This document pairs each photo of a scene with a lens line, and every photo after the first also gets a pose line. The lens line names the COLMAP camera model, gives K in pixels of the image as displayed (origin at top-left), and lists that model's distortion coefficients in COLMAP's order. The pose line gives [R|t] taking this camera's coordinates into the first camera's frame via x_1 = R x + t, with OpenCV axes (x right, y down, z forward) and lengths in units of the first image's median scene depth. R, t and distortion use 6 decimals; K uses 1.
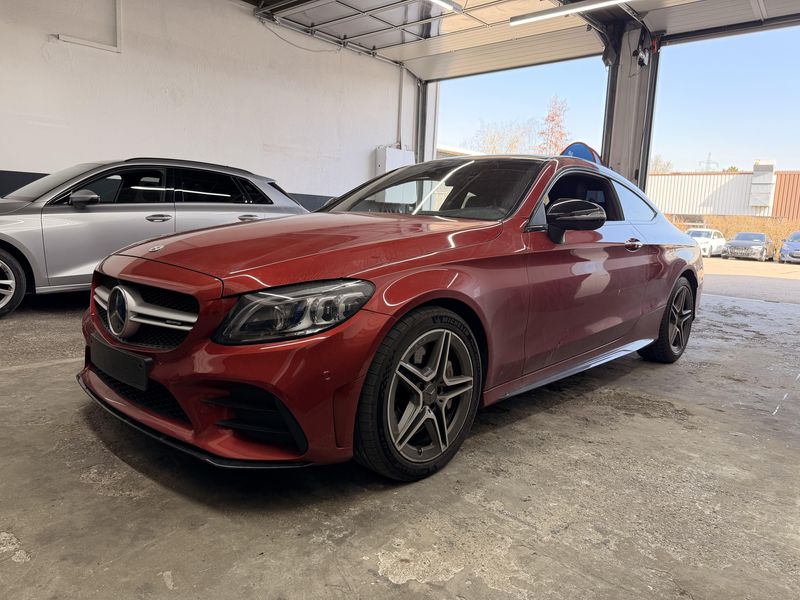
lens RADIAL K [[577.8, 0, 400.0], [0, 577.8, 300.0], [0, 0, 1]] dist [0.004301, -0.014179]
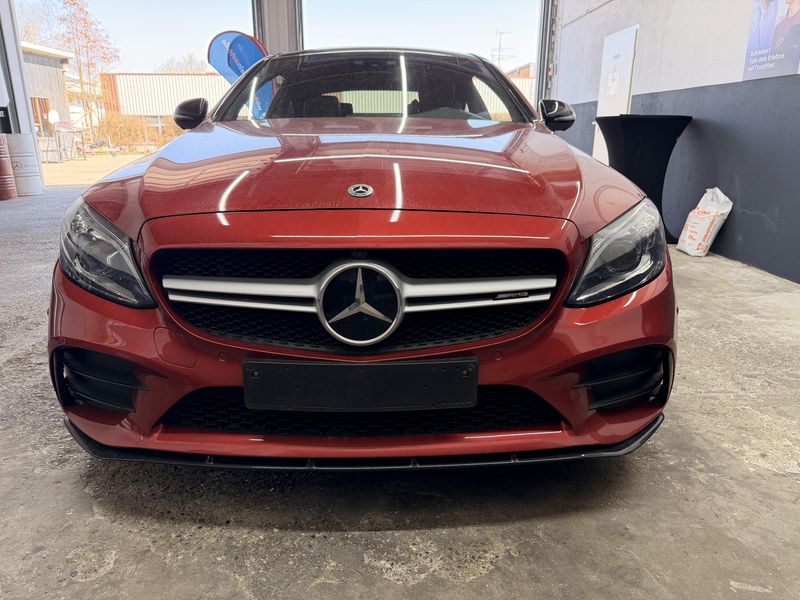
lens RADIAL K [[577.8, 0, 400.0], [0, 577.8, 300.0], [0, 0, 1]] dist [0.004301, -0.014179]
pose [[0.707713, -0.236241, 0.665832, -0.835471], [0.127407, 0.969662, 0.208621, -0.100584], [-0.694917, -0.062813, 0.716341, 0.546417]]
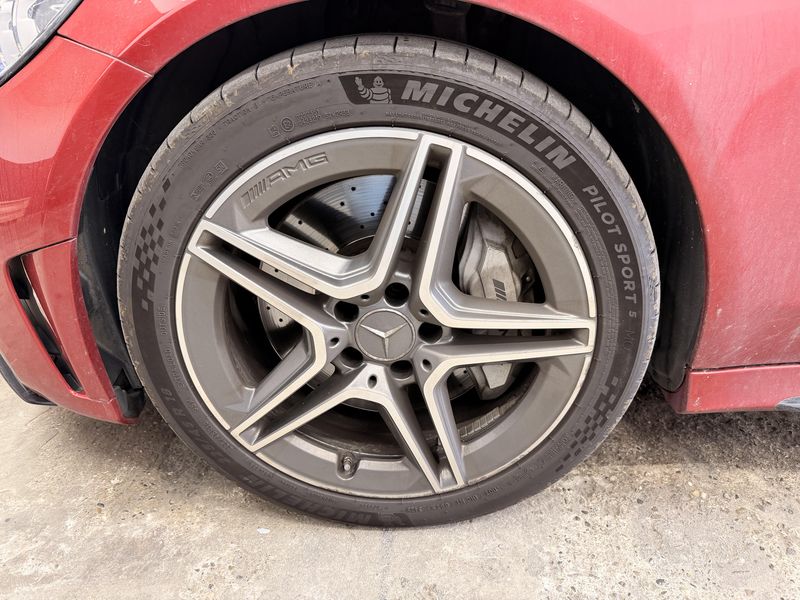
lens RADIAL K [[560.7, 0, 404.6], [0, 560.7, 303.4], [0, 0, 1]] dist [0.003959, -0.022552]
pose [[0.645181, 0.294707, -0.704903, 0.273485], [-0.038019, 0.933854, 0.355629, 0.032906], [0.763083, -0.202645, 0.613709, 0.807092]]
